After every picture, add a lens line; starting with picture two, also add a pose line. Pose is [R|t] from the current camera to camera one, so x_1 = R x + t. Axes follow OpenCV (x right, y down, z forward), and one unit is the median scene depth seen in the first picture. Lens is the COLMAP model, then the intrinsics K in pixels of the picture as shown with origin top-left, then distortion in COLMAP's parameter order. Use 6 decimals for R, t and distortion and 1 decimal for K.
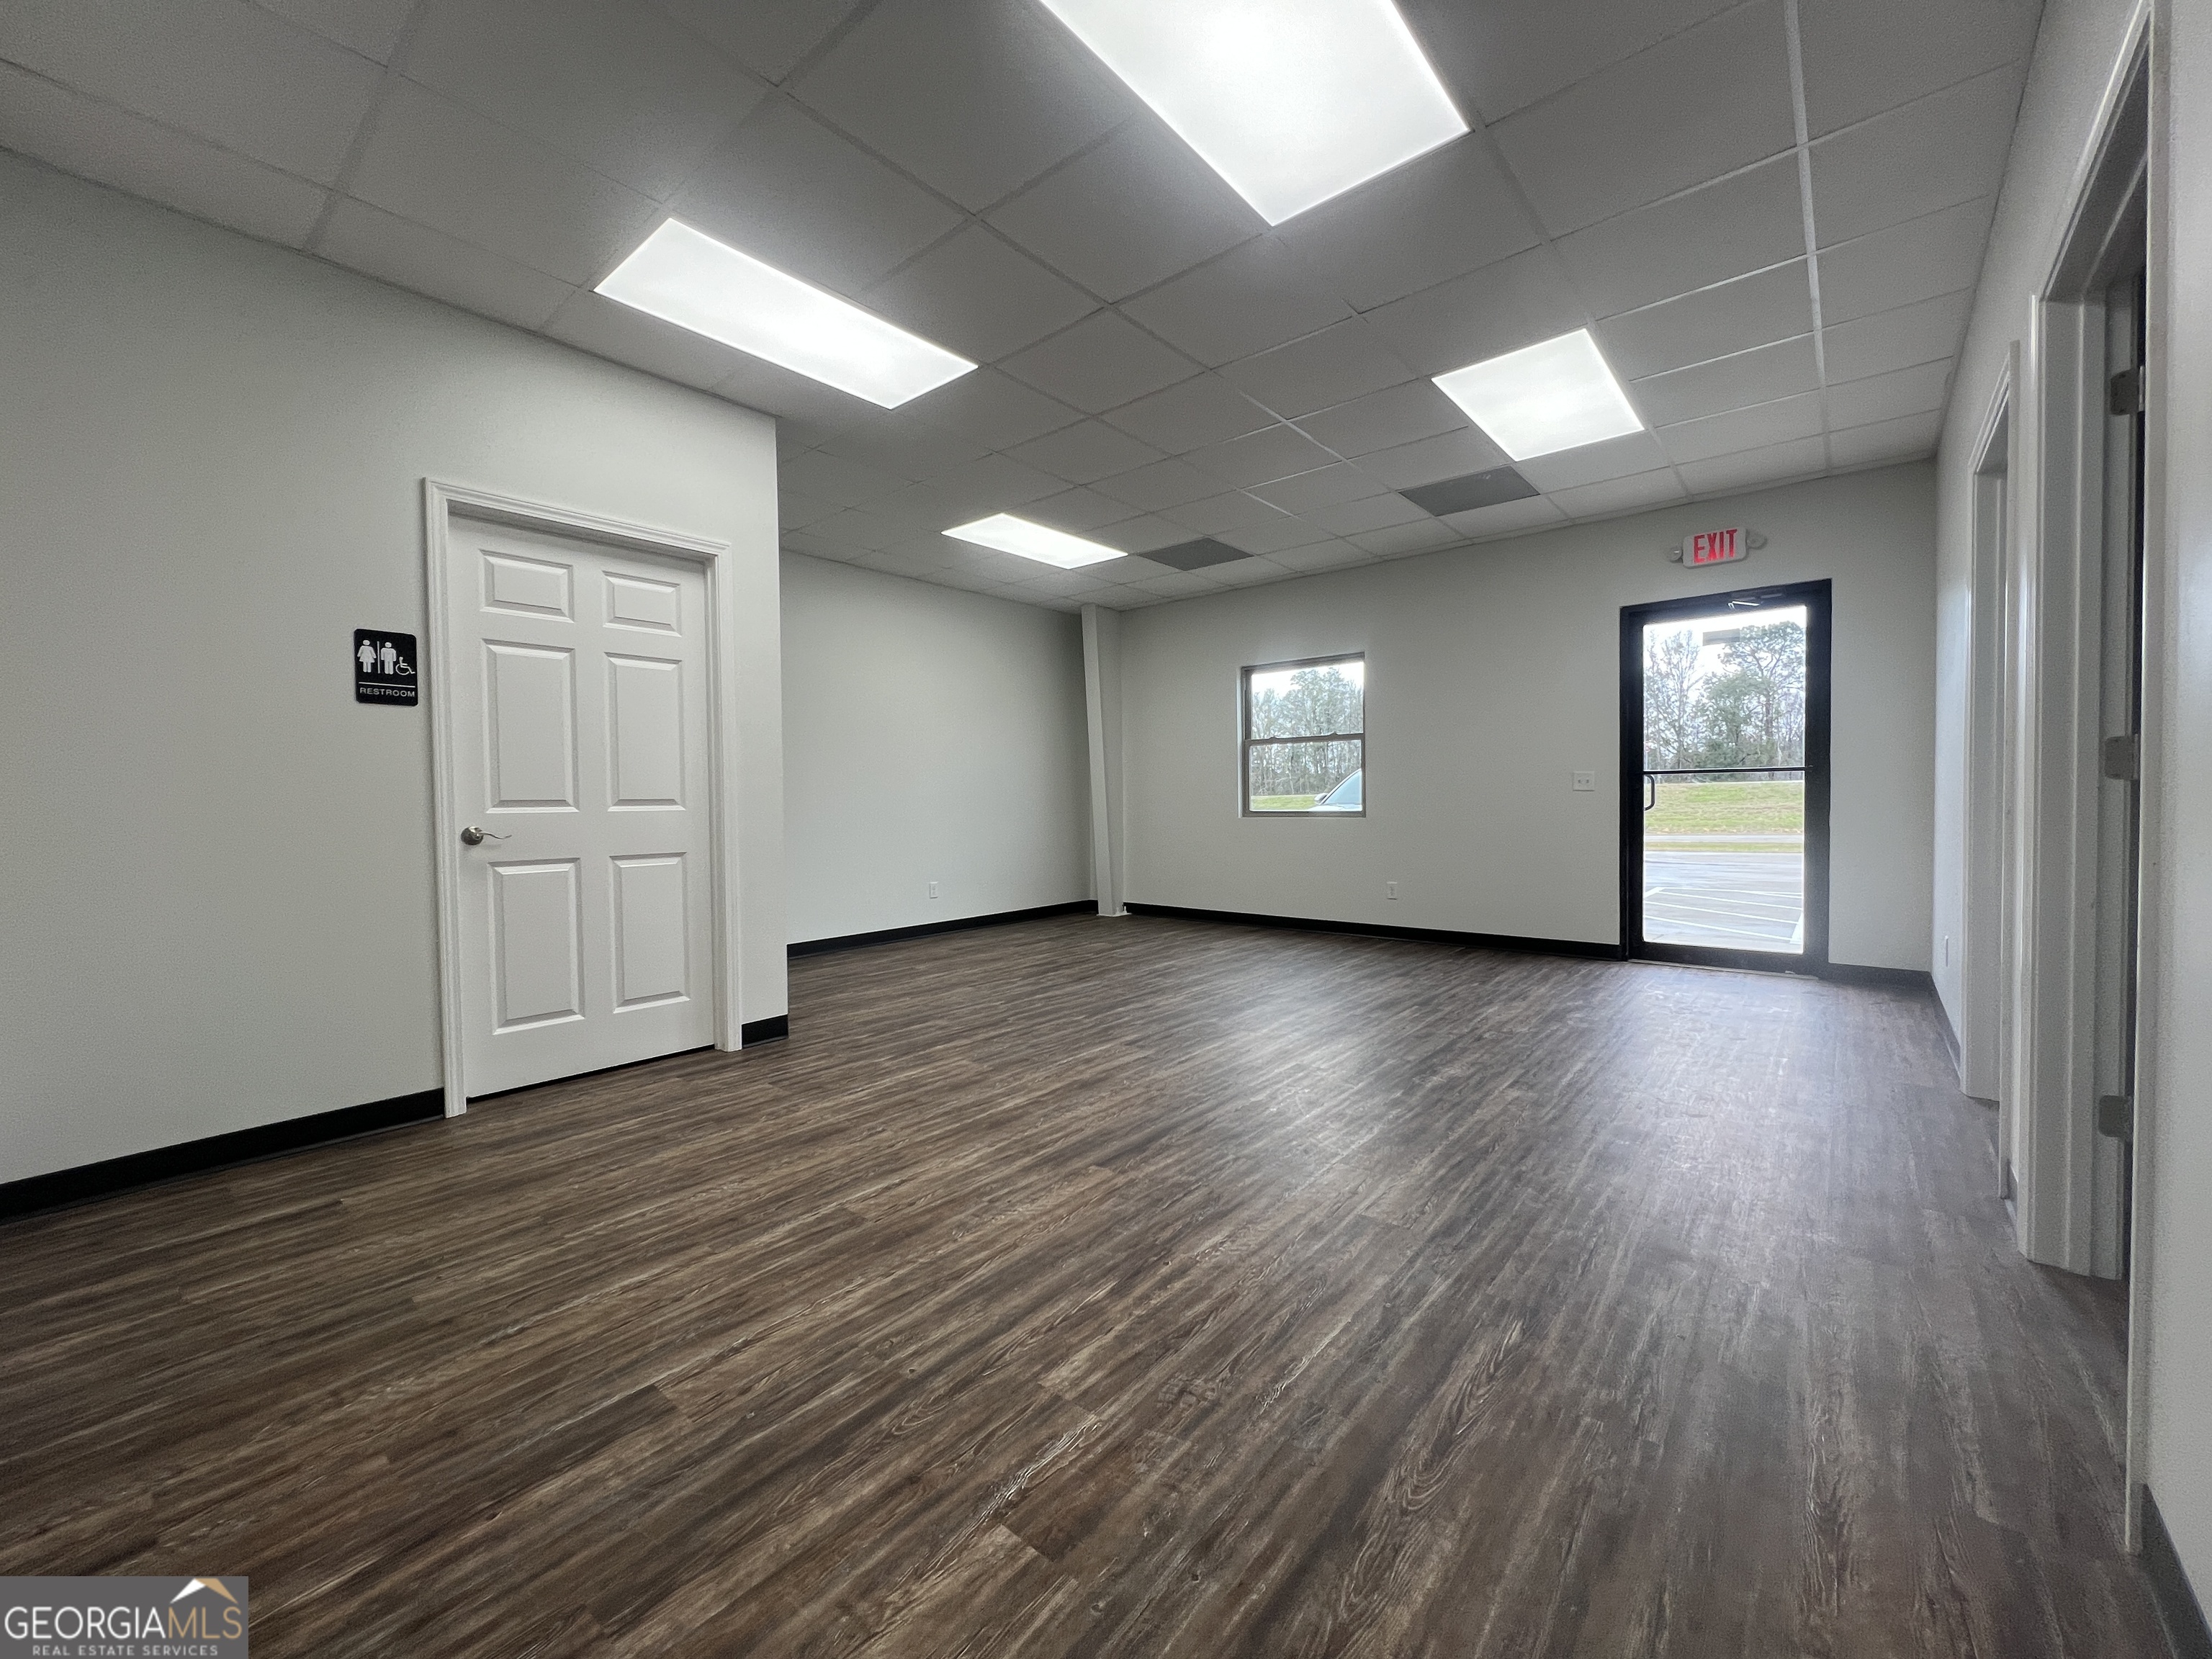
lens RADIAL K [[891.5, 0, 1106.0], [0, 891.5, 829.5], [0, 0, 1]] dist [-0.001726, -0.000061]
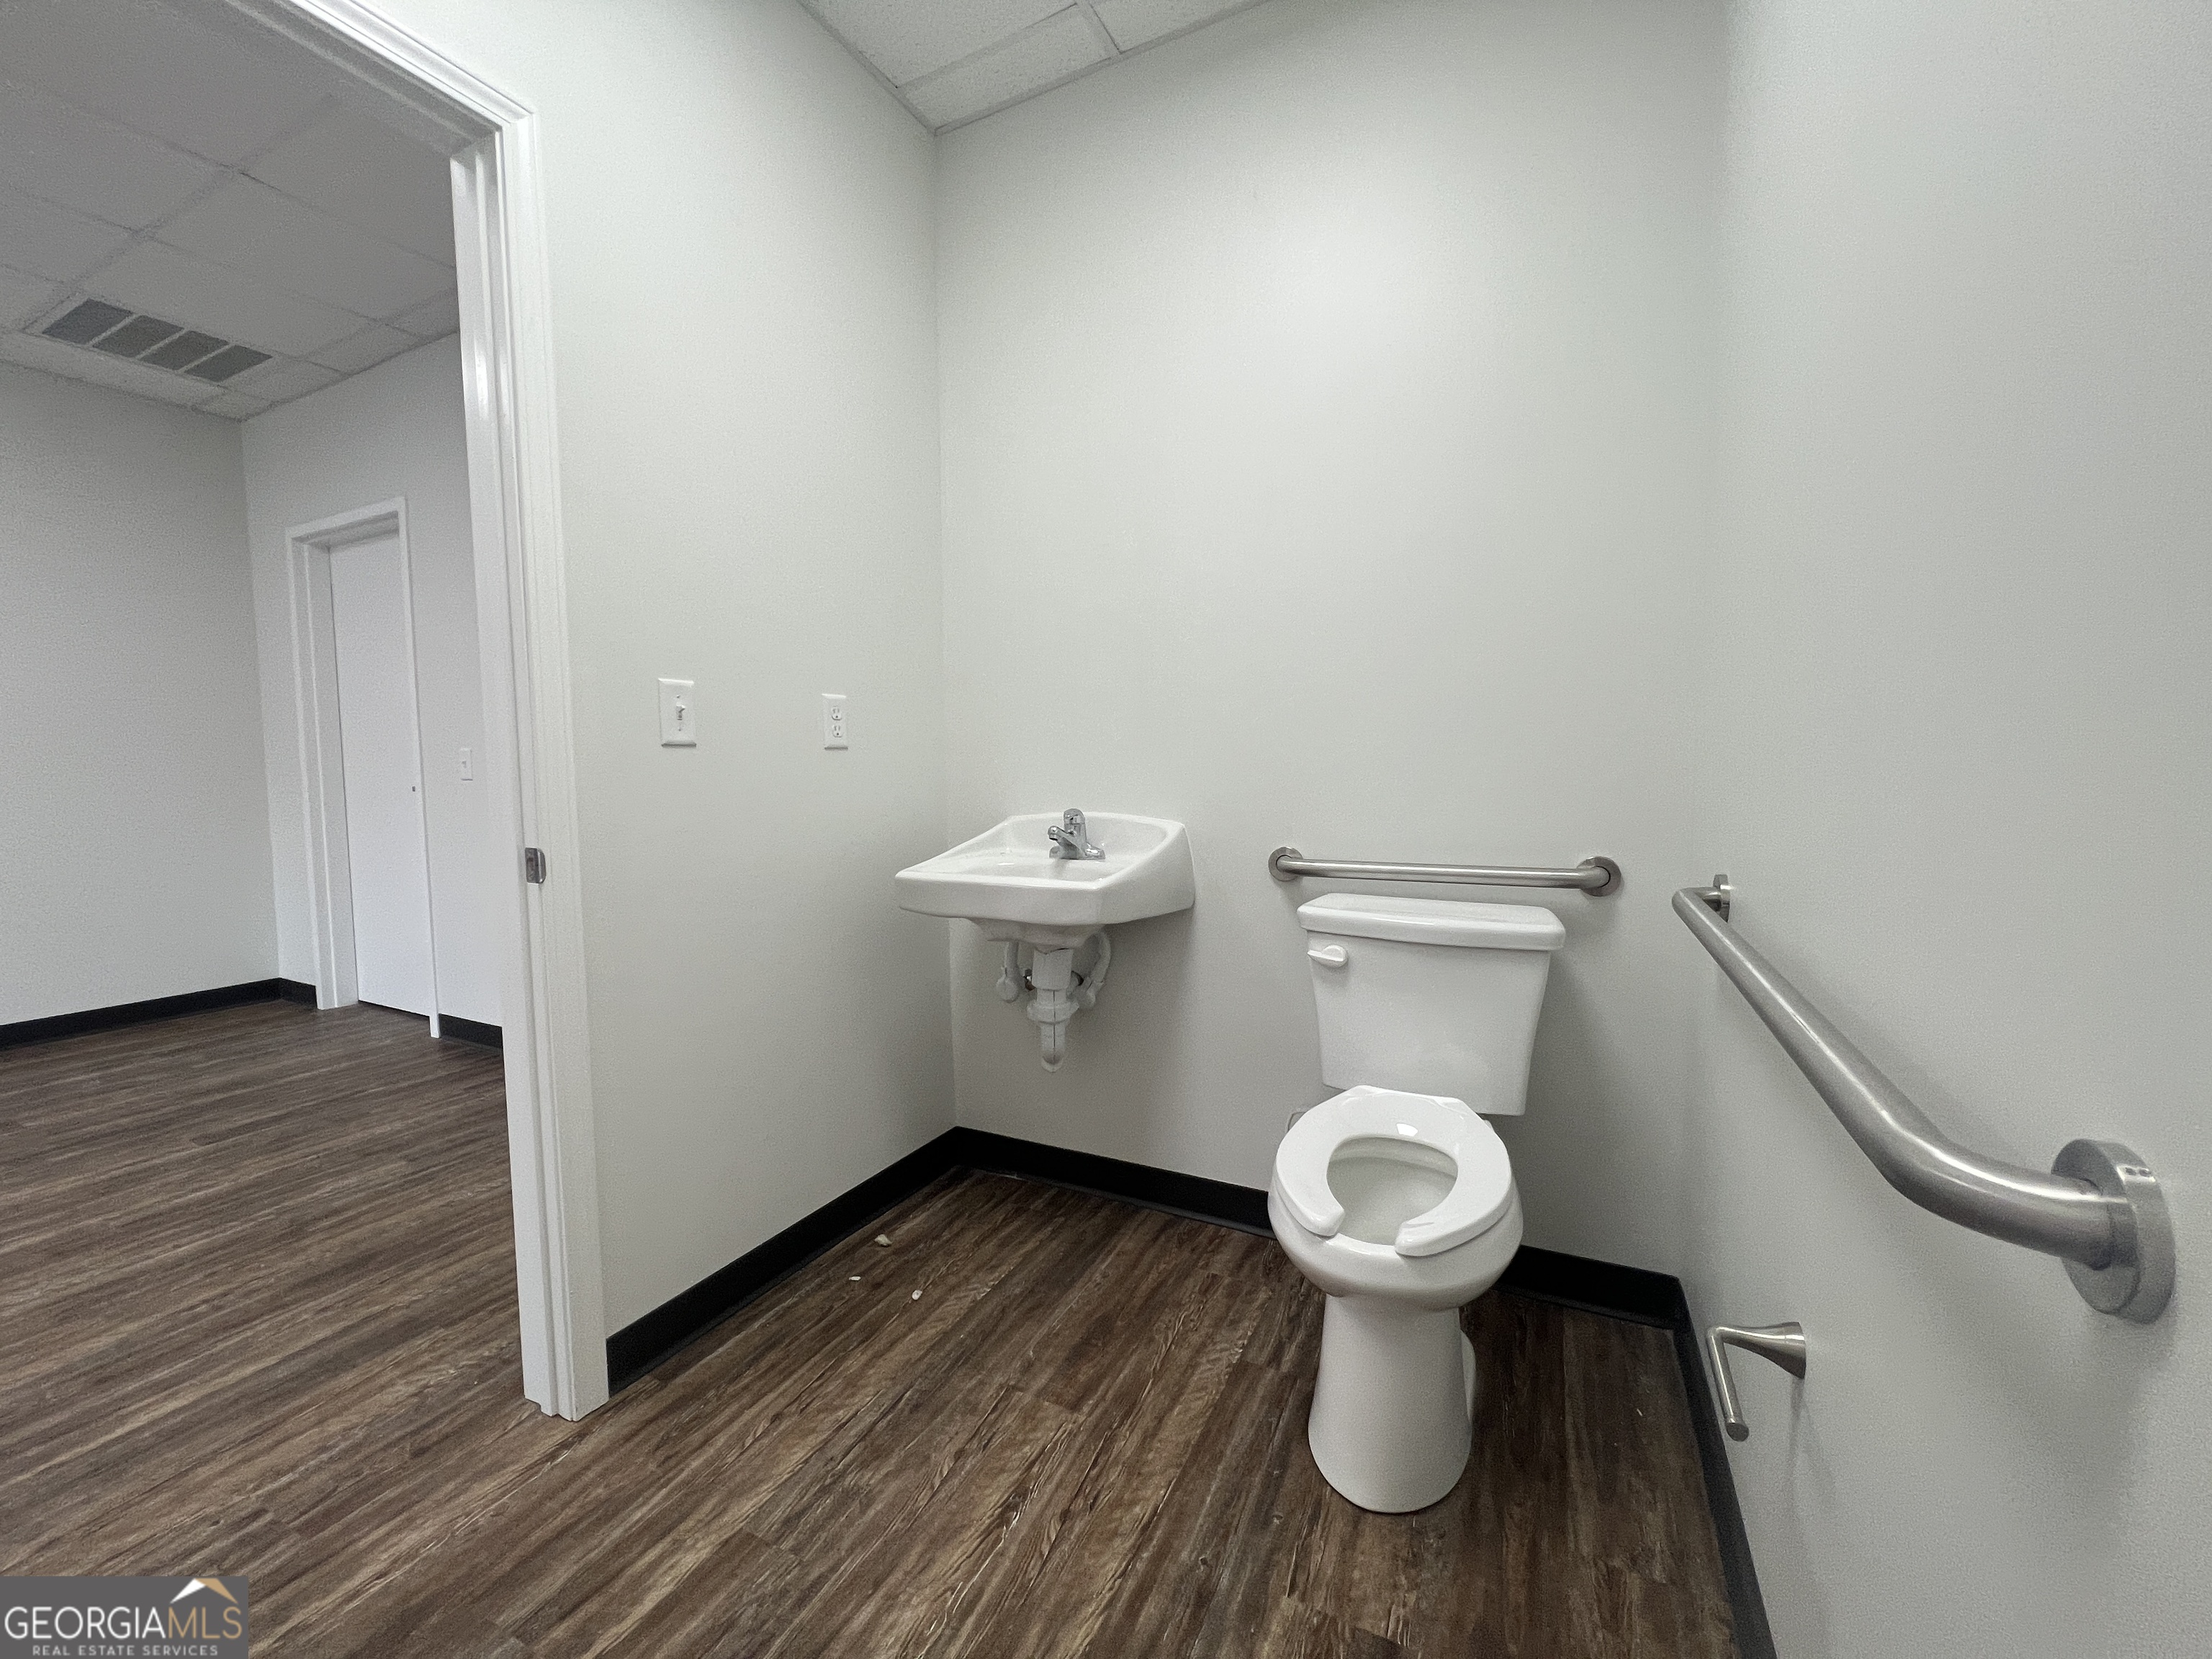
lens RADIAL K [[881.8, 0, 1112.4], [0, 881.8, 820.5], [0, 0, 1]] dist [-0.003902, 0.000351]
pose [[-0.971186, 0.034904, -0.235753, -1.254349], [0.009824, 0.994240, 0.106729, -0.088748], [0.238120, 0.101337, -0.965934, 2.050734]]
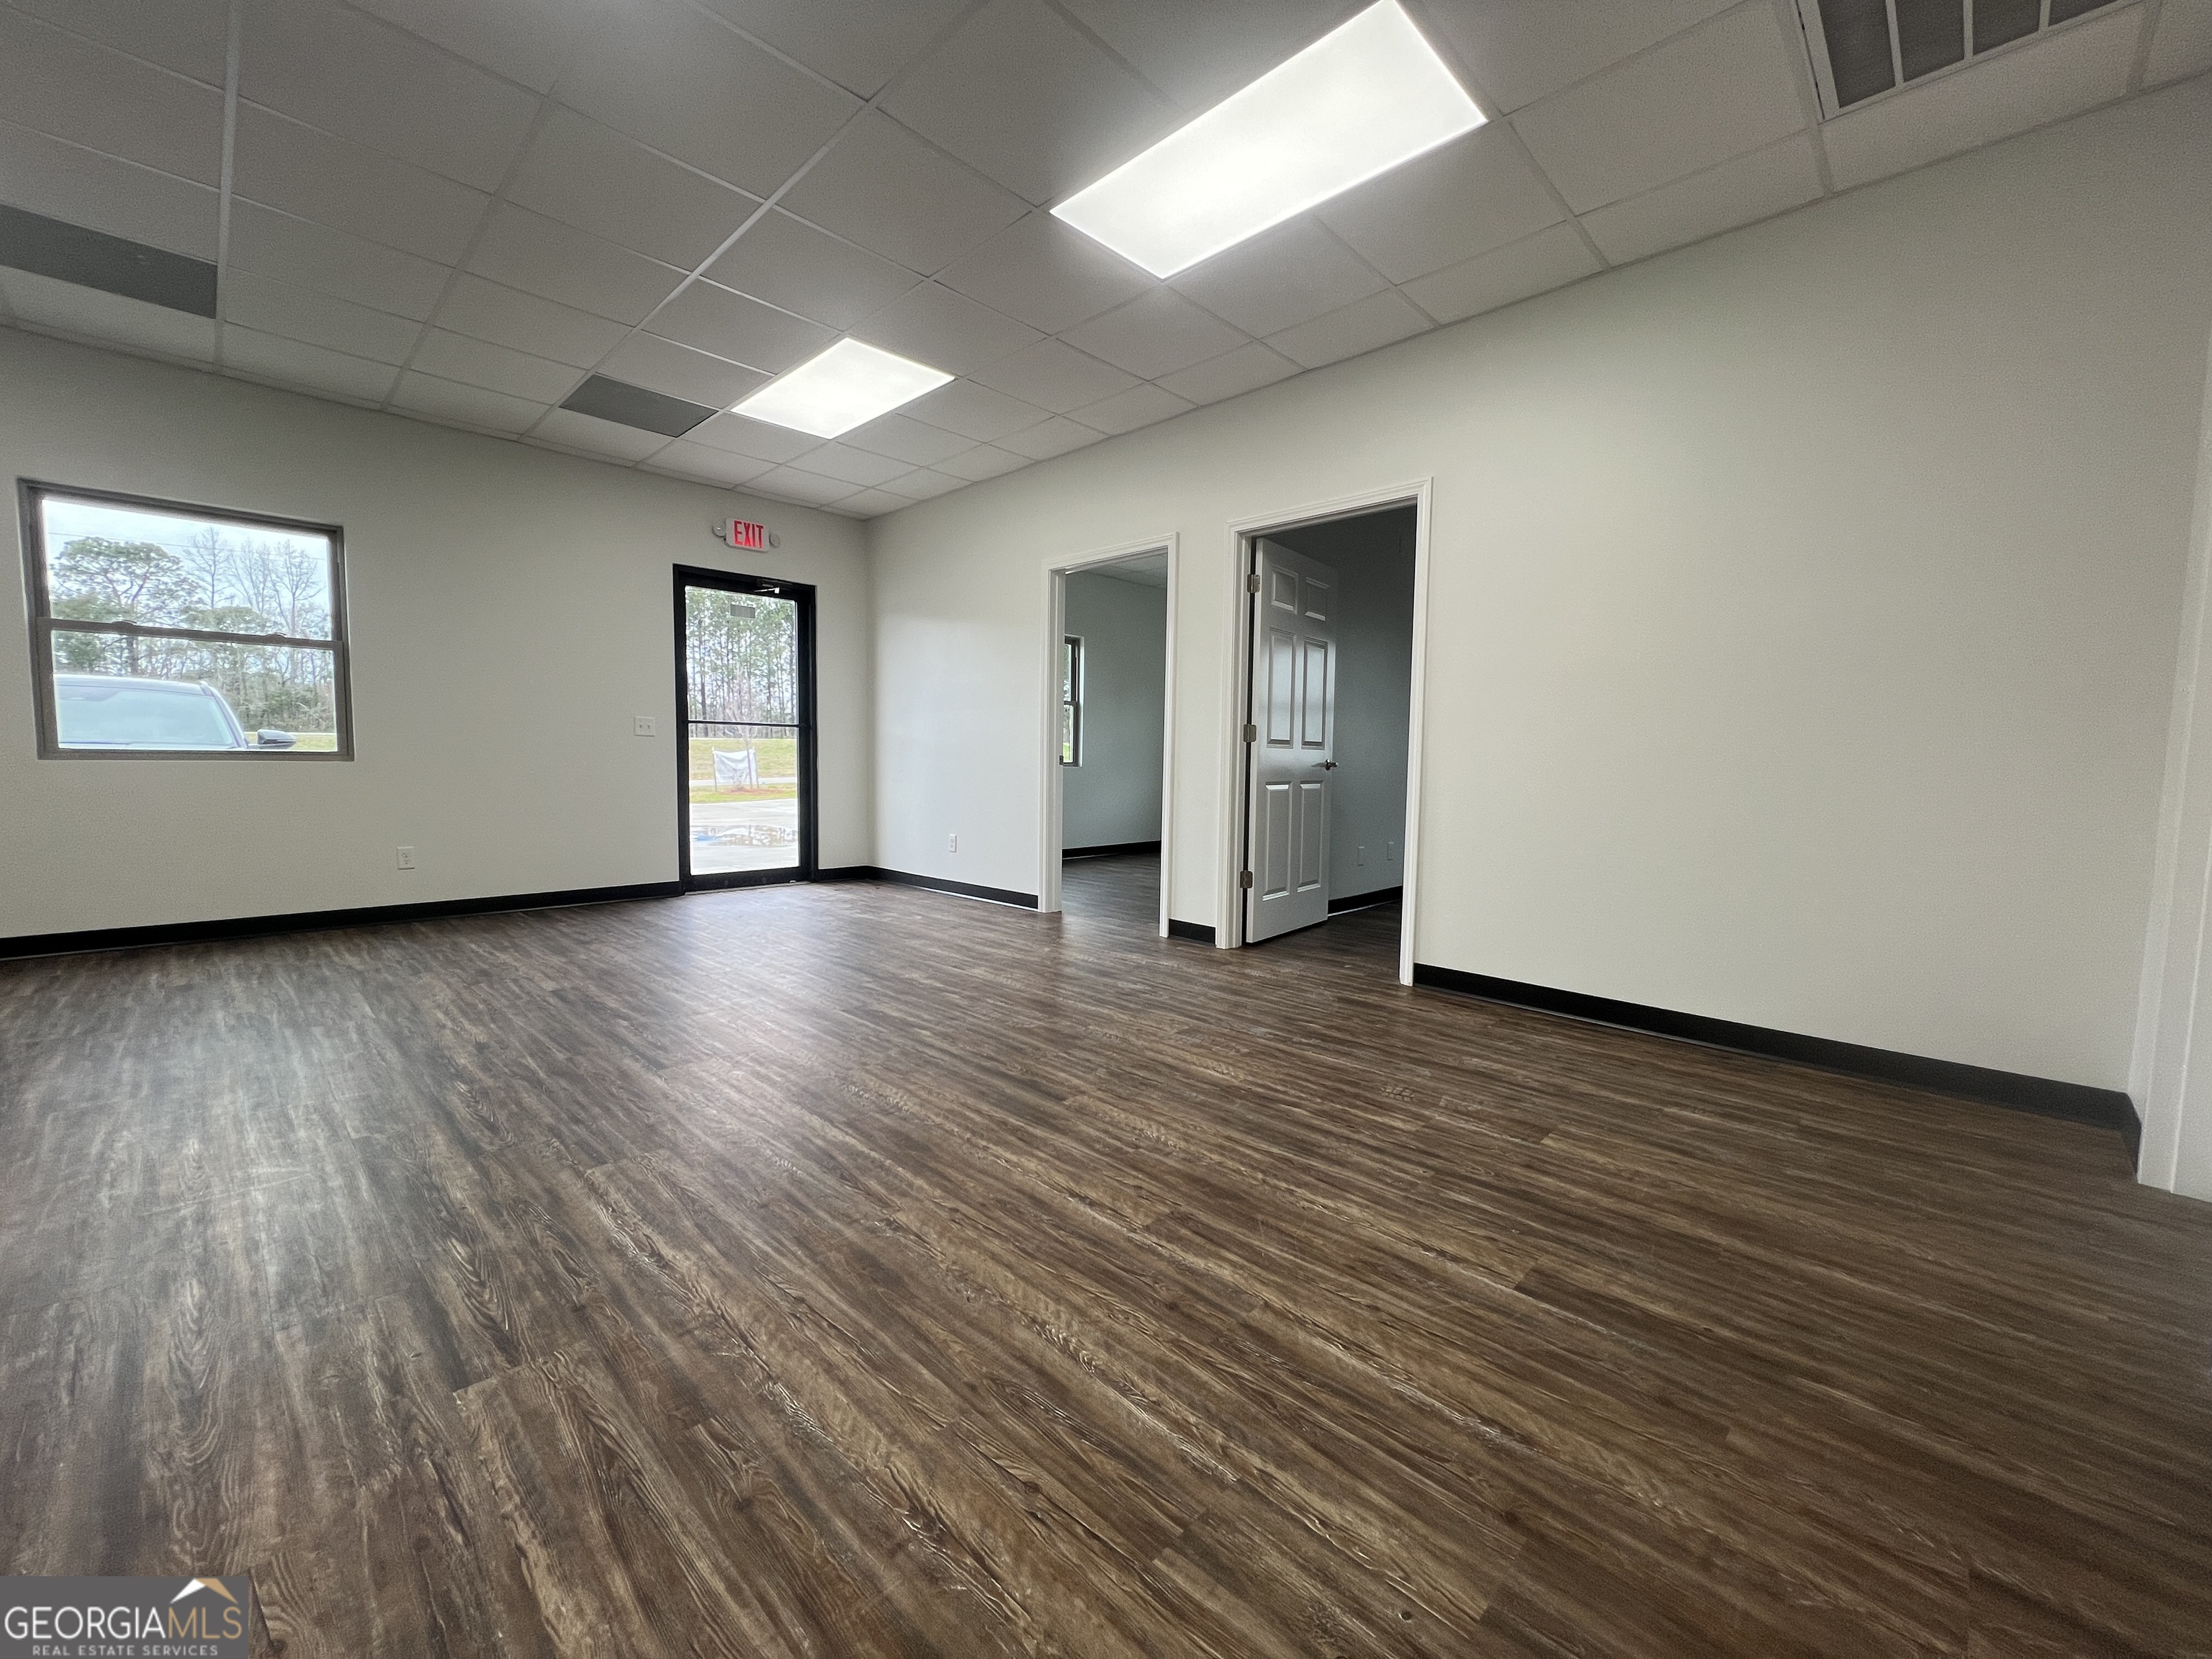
lens RADIAL K [[881.8, 0, 1112.4], [0, 881.8, 820.5], [0, 0, 1]] dist [-0.003902, 0.000351]
pose [[0.067702, -0.056108, 0.996127, -1.074733], [0.016991, 0.998337, 0.055078, 0.017115], [-0.997561, 0.013196, 0.068543, 0.980882]]
